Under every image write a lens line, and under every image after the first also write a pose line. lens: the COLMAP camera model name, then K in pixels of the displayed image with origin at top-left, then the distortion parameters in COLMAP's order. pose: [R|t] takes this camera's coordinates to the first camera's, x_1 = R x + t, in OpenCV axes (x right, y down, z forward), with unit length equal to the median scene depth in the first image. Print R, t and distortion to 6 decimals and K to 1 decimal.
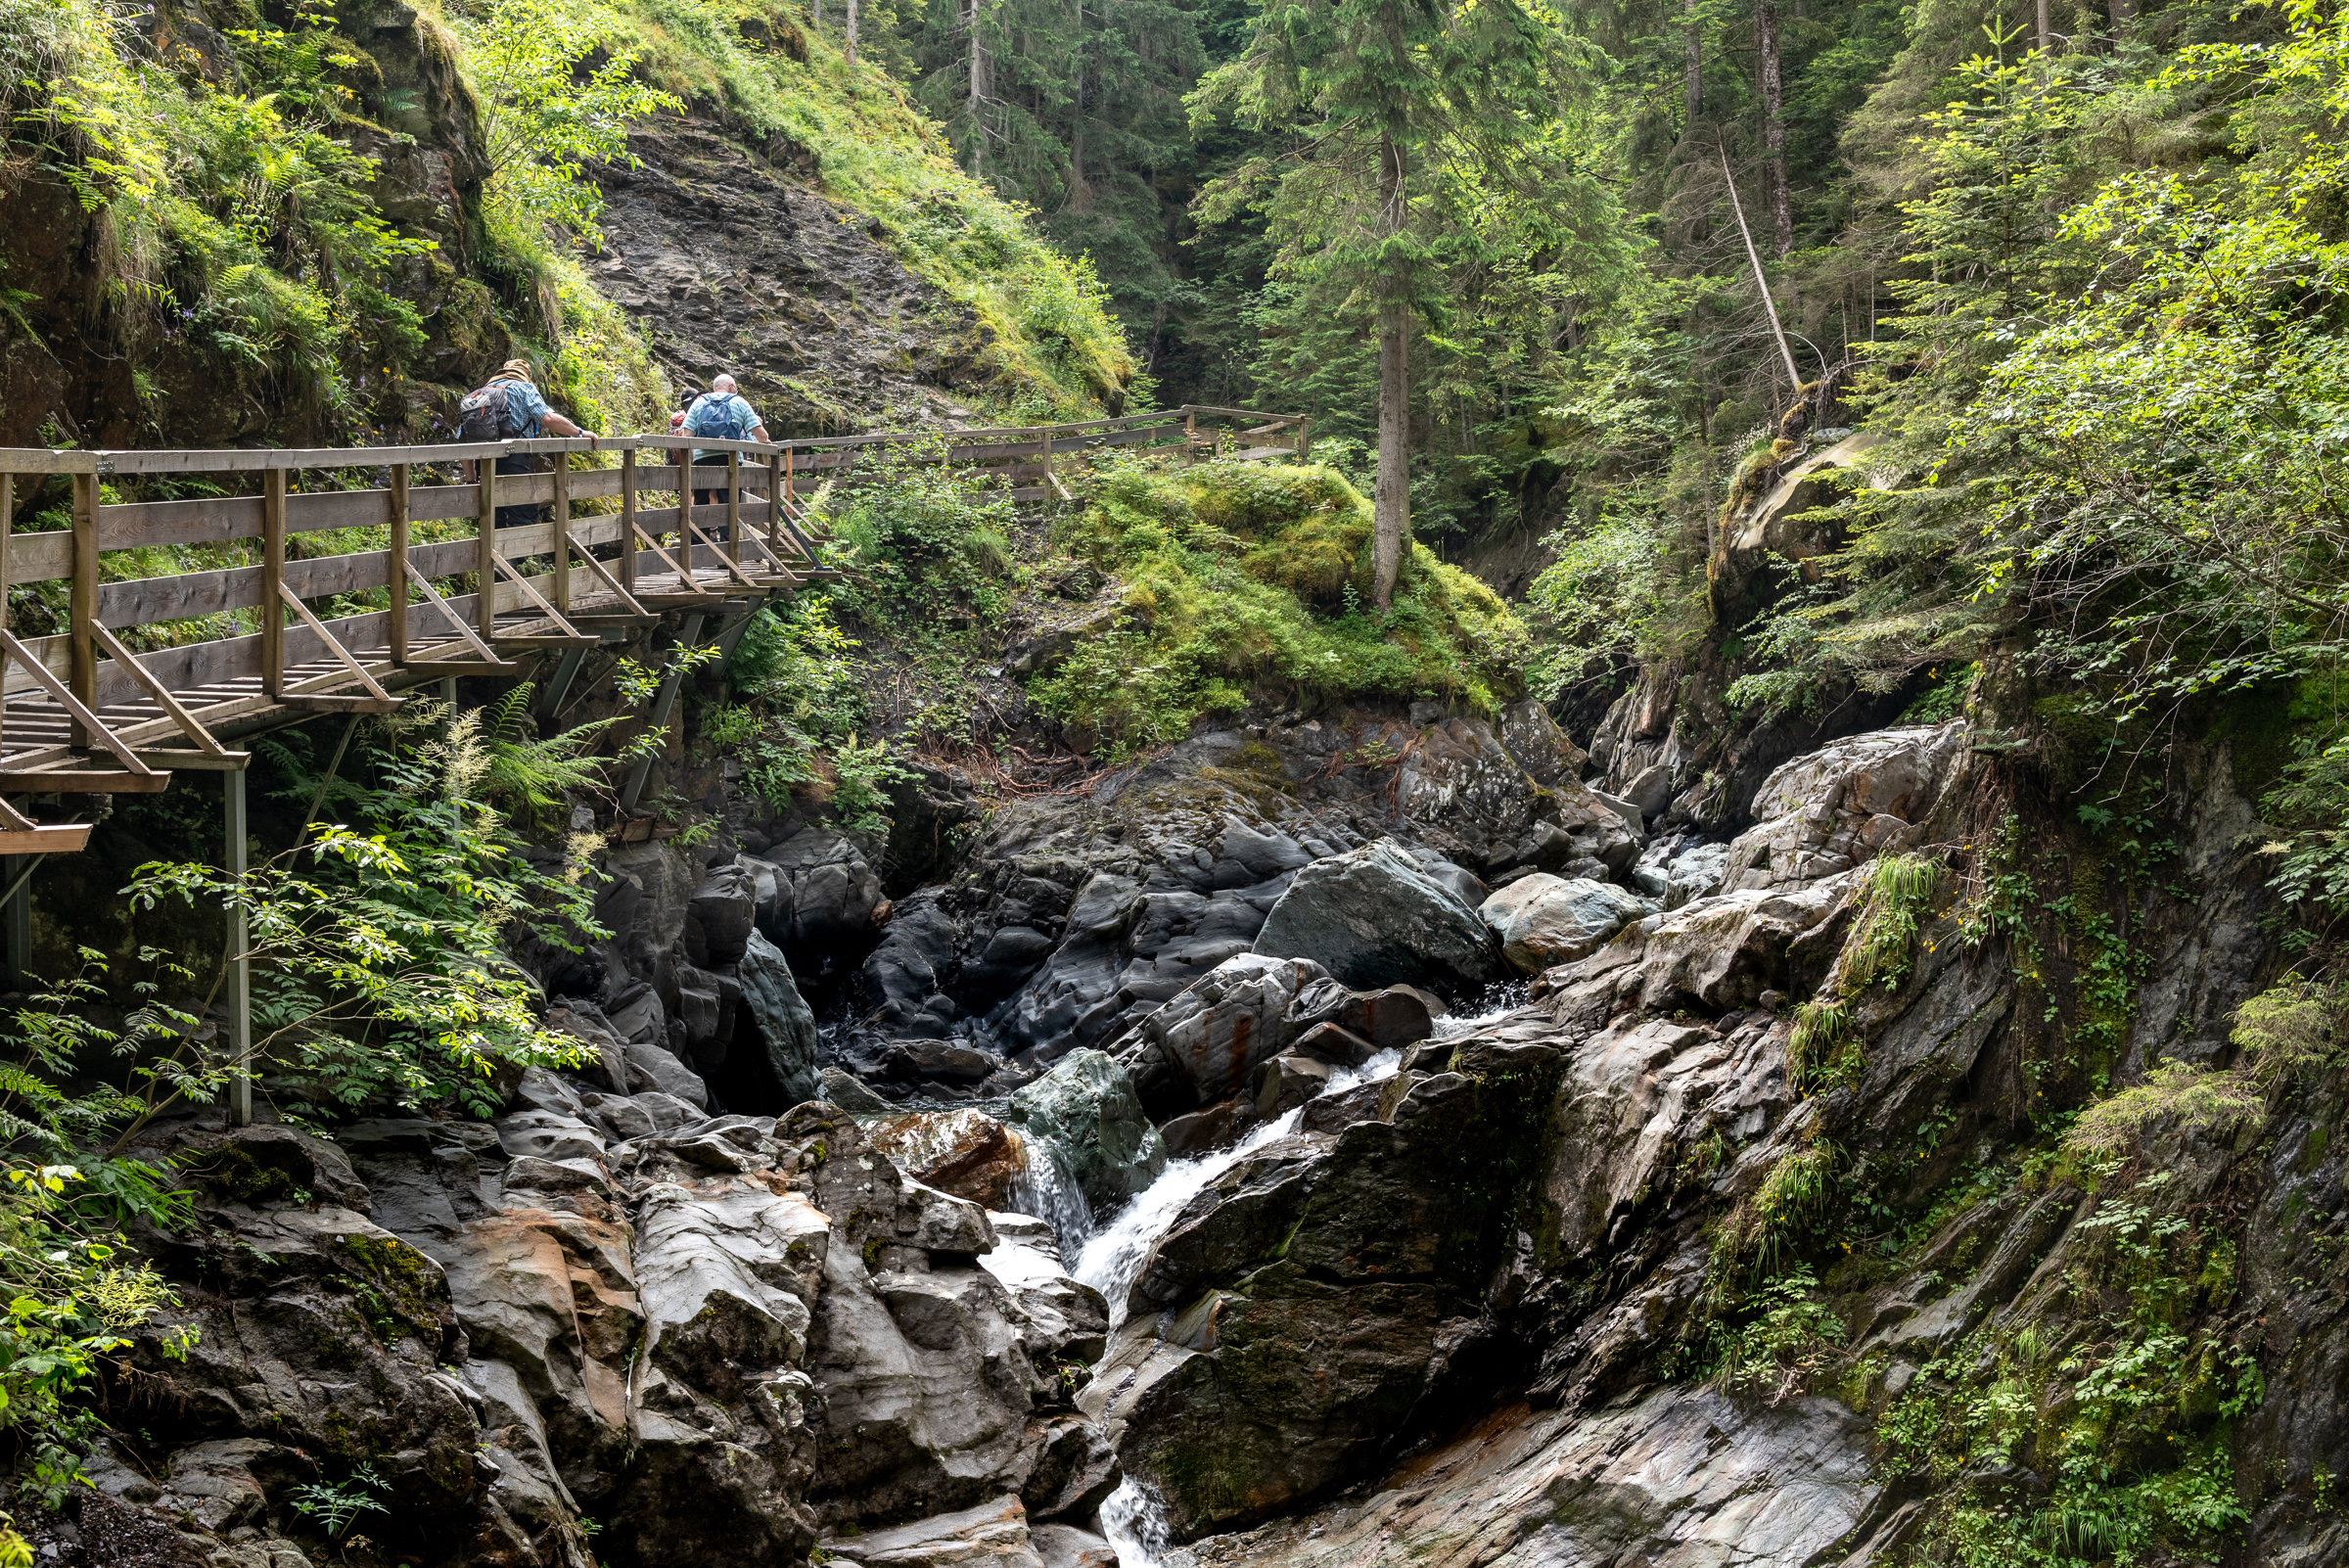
lens RADIAL K [[2714.1, 0, 1187.5], [0, 2714.1, 785.1], [0, 0, 1]] dist [-0.008857, 0.028764]
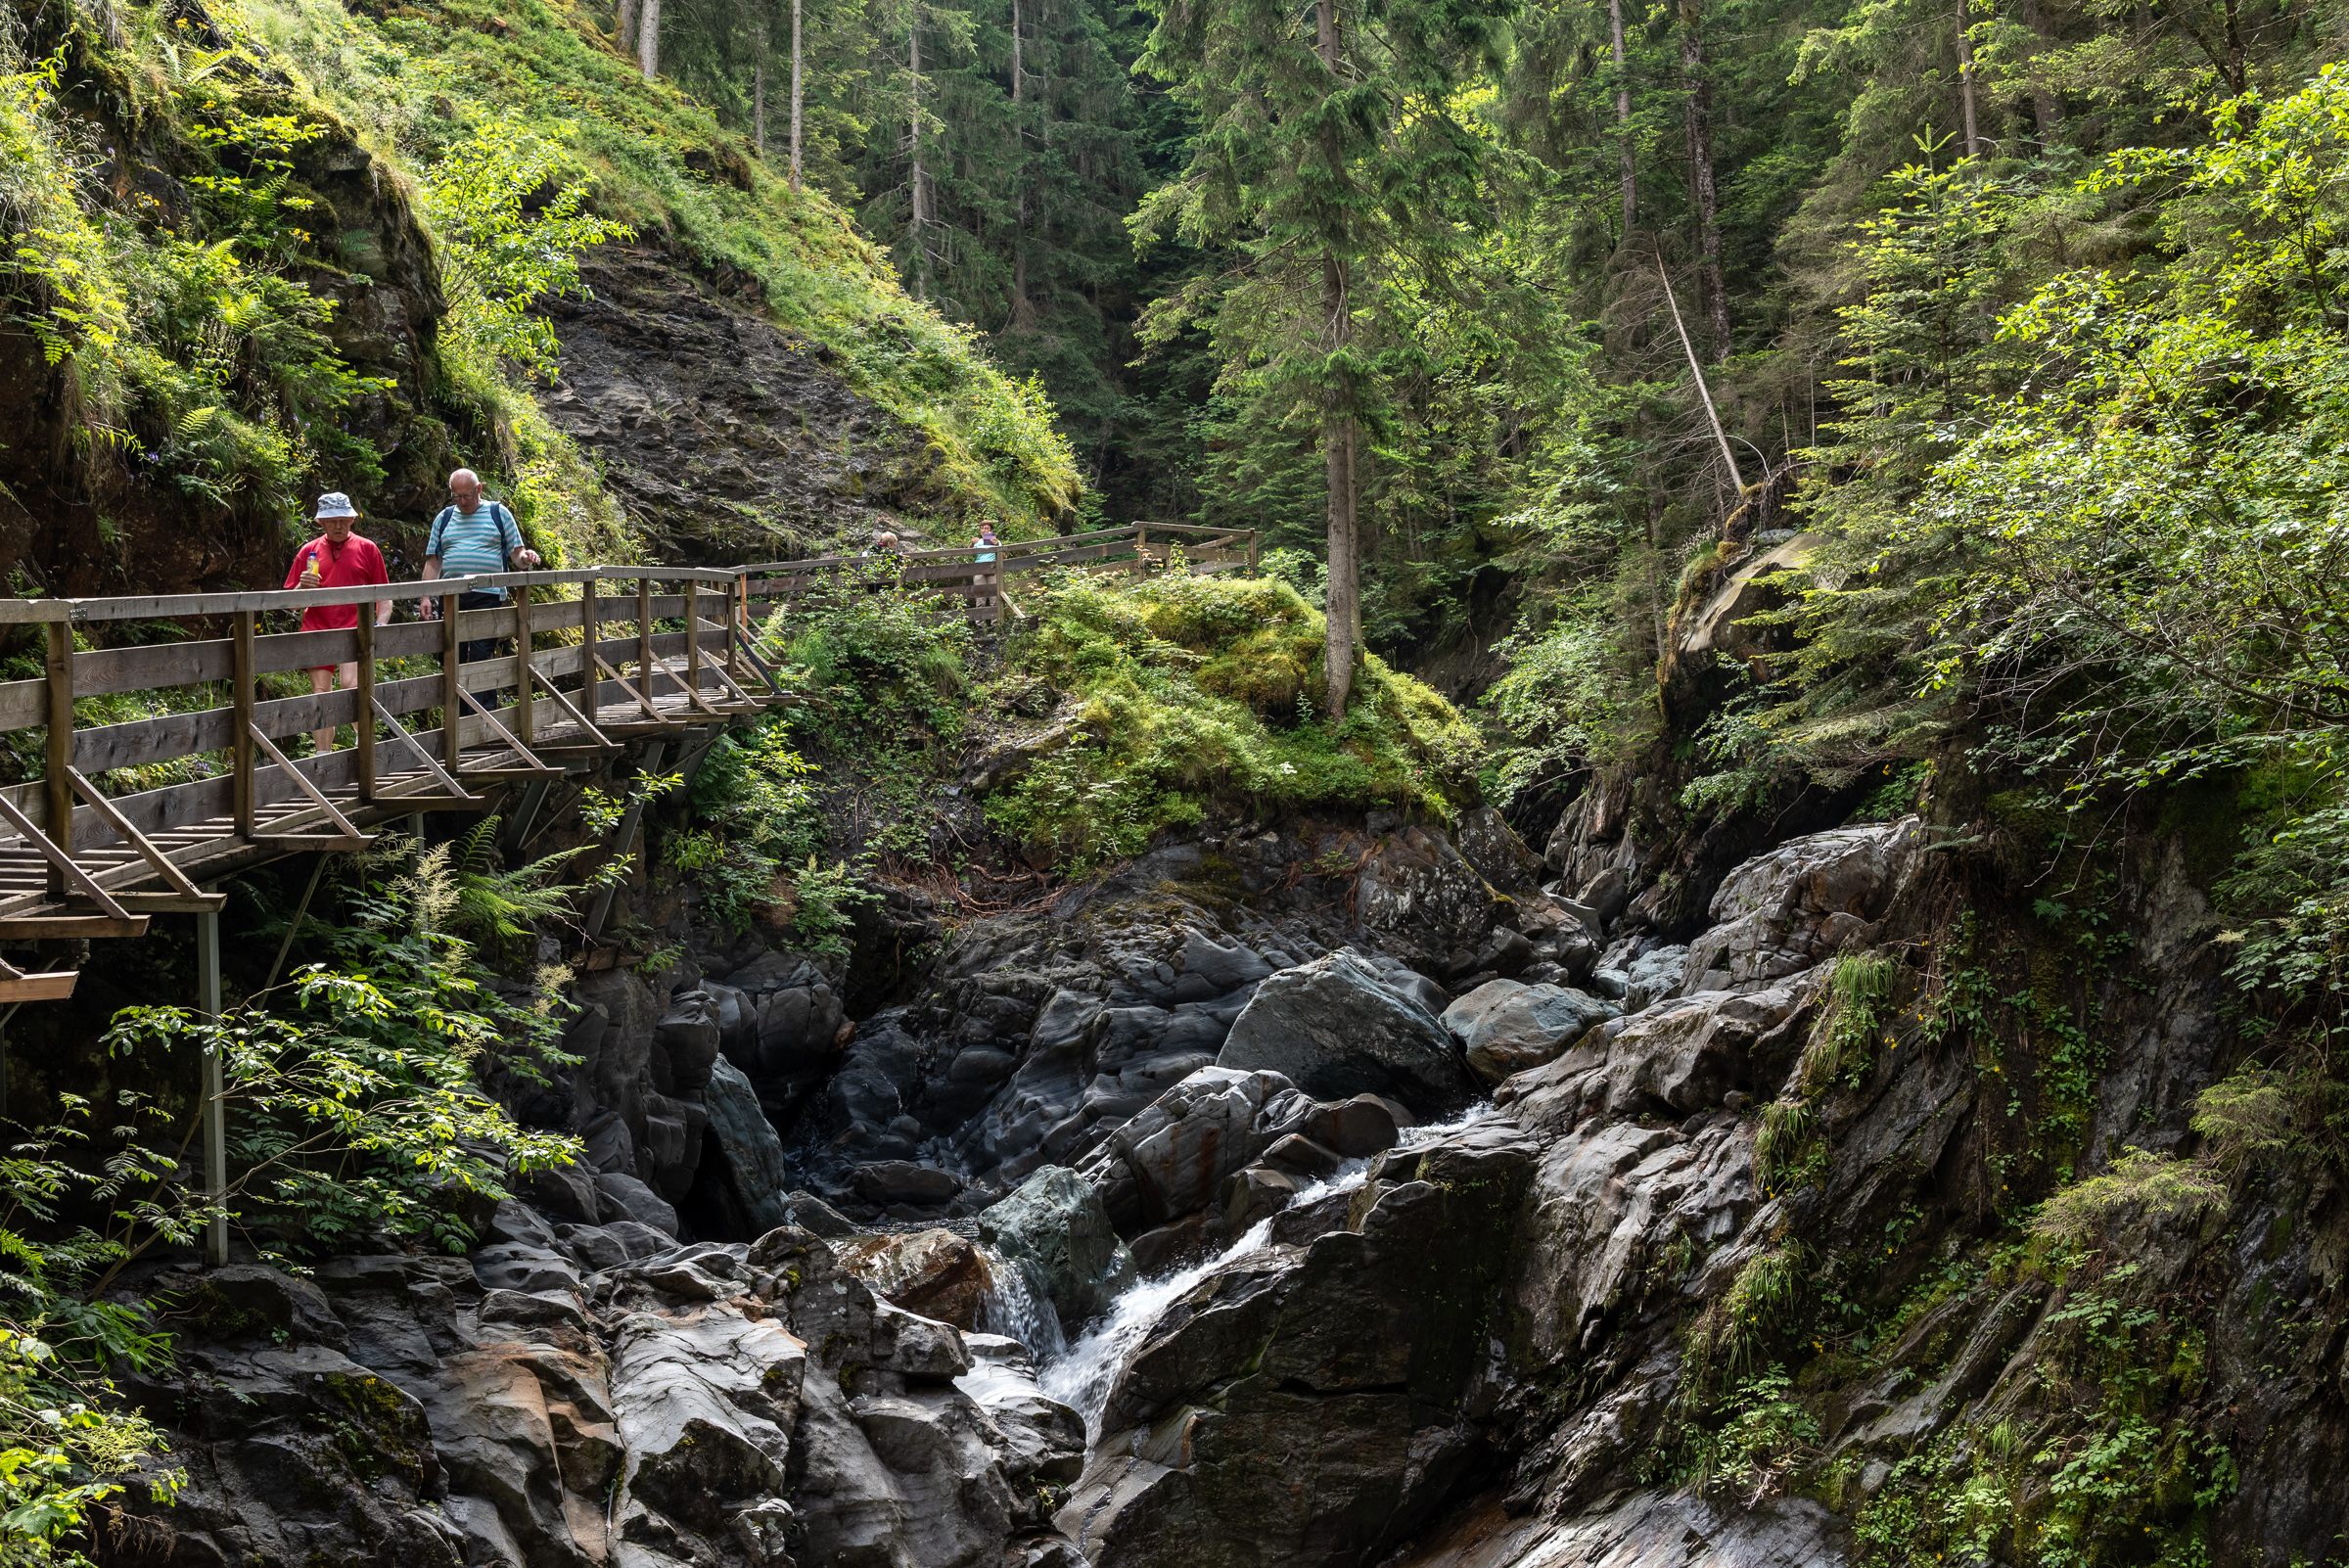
lens RADIAL K [[2713.1, 0, 1171.8], [0, 2713.1, 807.0], [0, 0, 1]] dist [-0.009321, 0.028157]
pose [[0.999659, -0.023446, 0.011475, -0.002241], [0.023813, 0.999173, -0.032953, -0.001179], [-0.010693, 0.033215, 0.999391, -0.004369]]
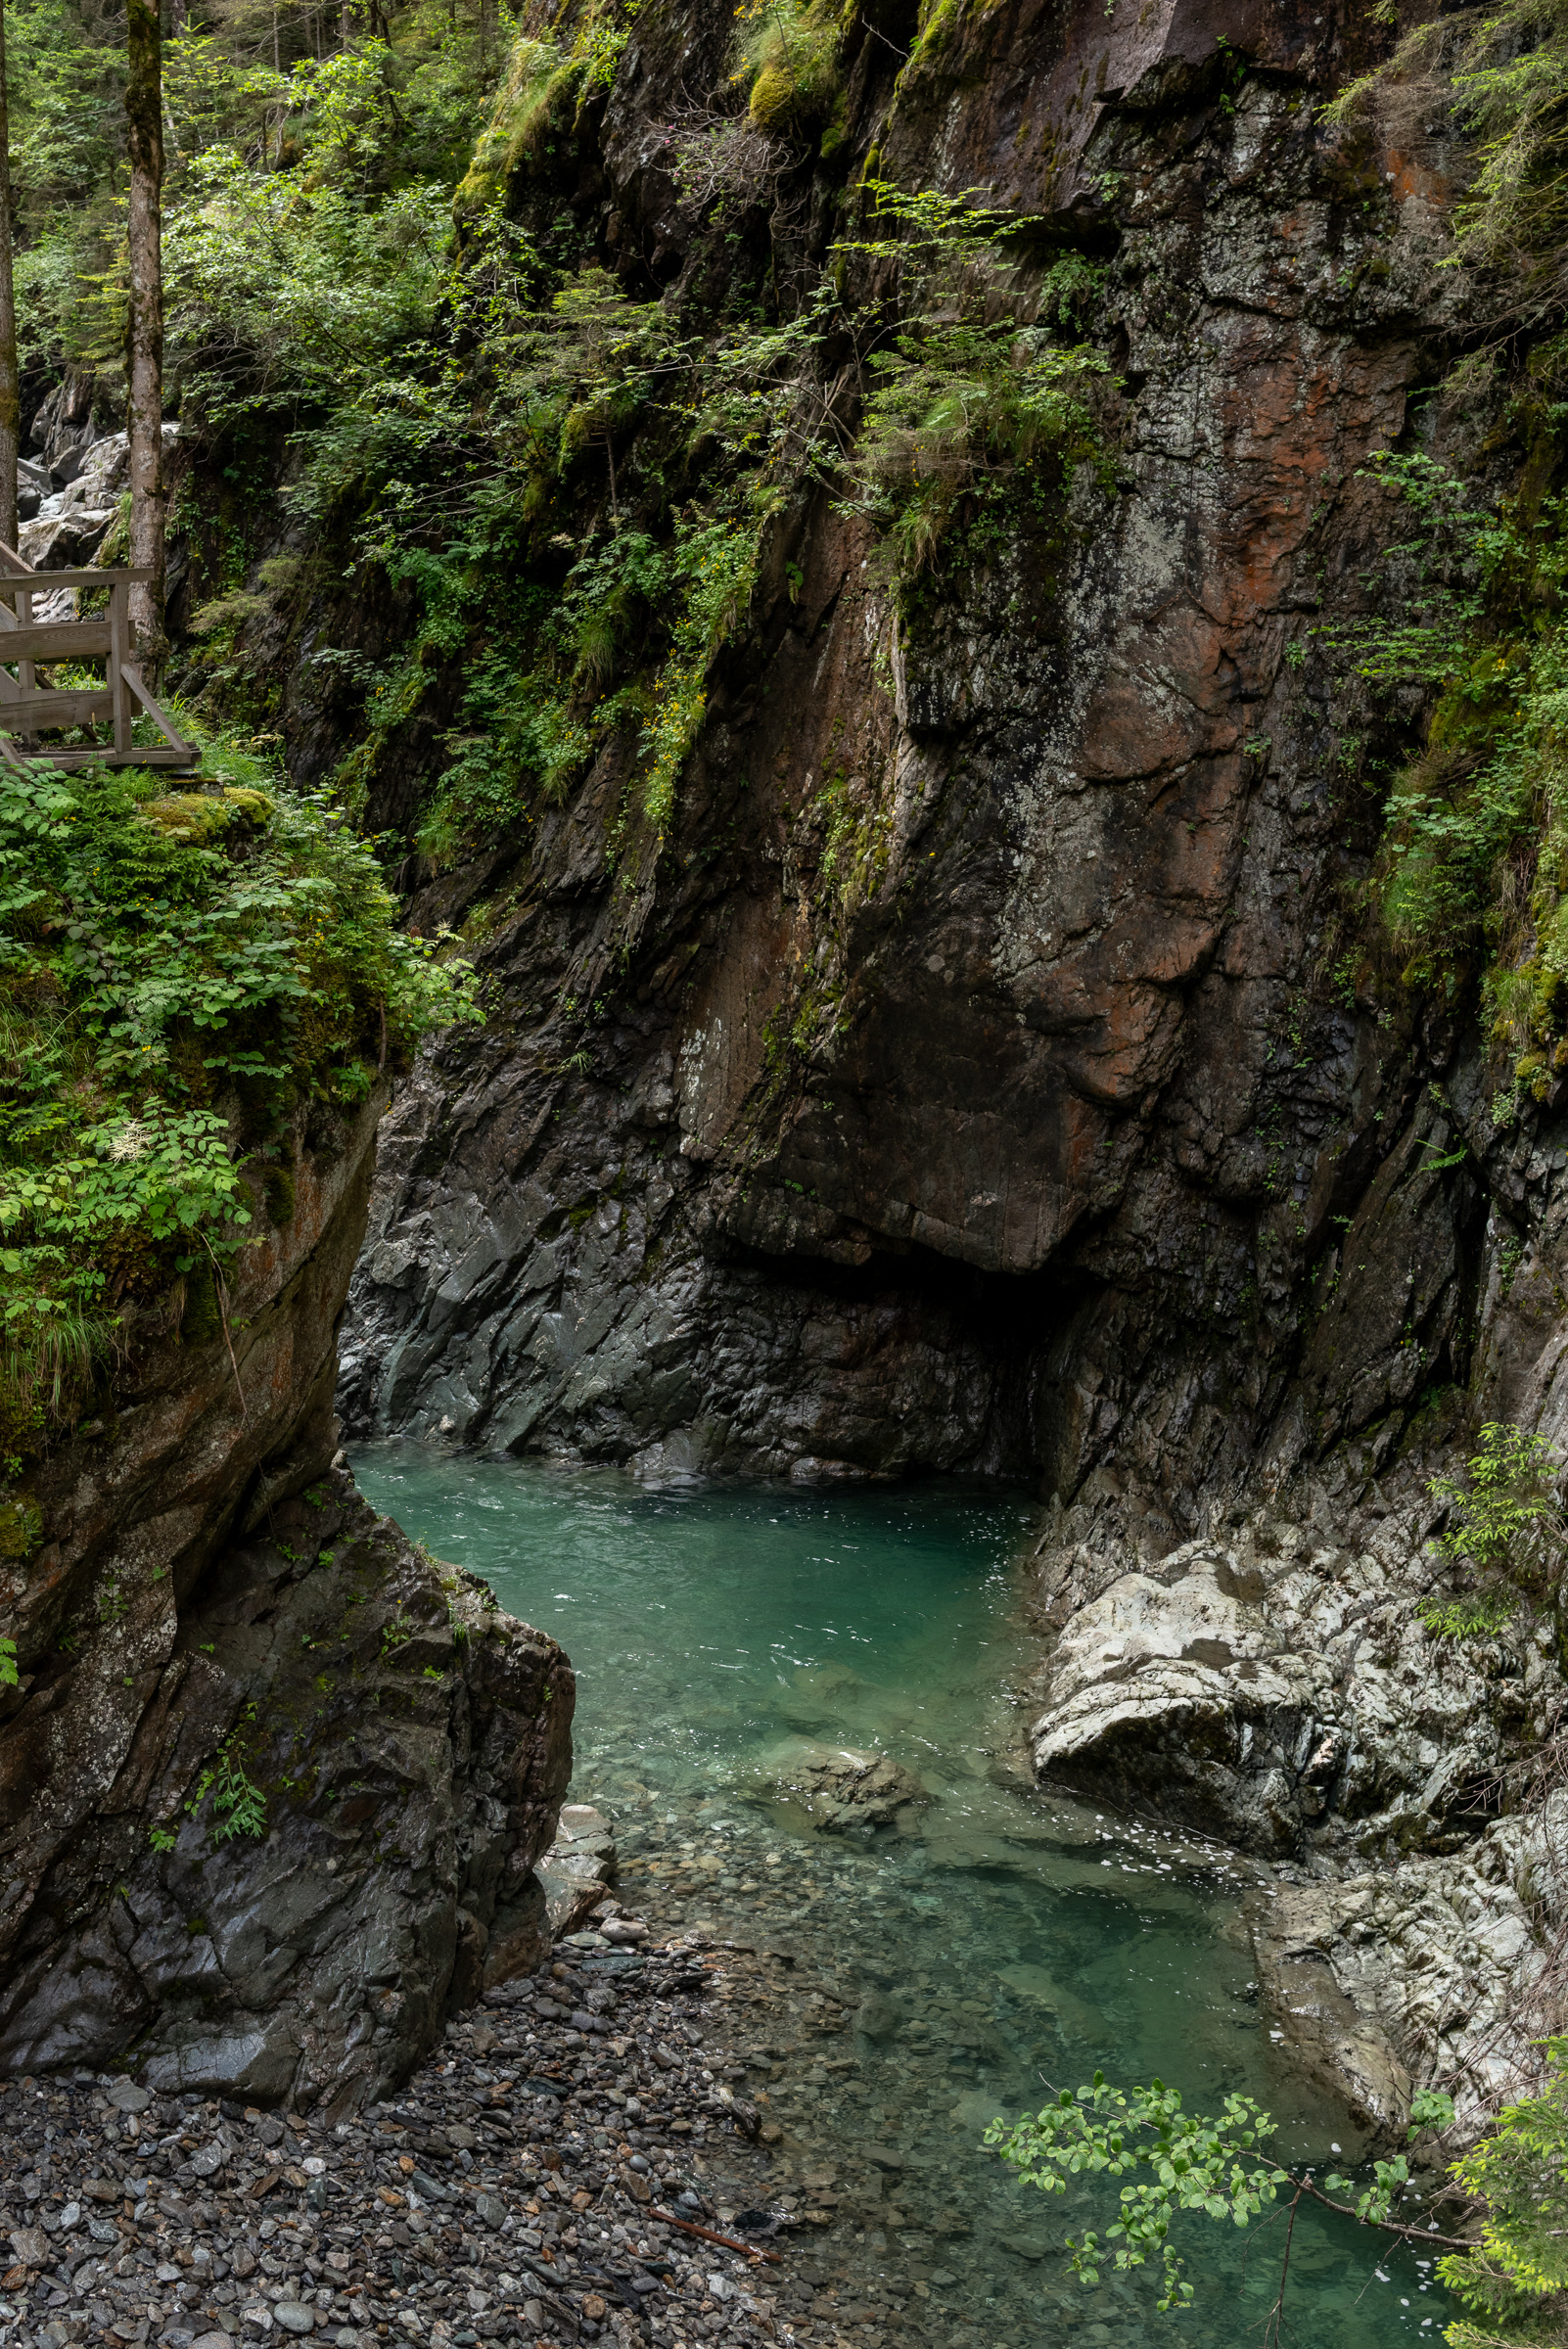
lens RADIAL K [[2710.7, 0, 784.0], [0, 2710.7, 1174.5], [0, 0, 1]] dist [-0.010272, 0.035247]
pose [[0.925788, -0.048353, 0.374937, -0.042918], [-0.046226, 0.969865, 0.239216, 0.012977], [-0.375205, -0.238795, 0.895655, -0.843936]]
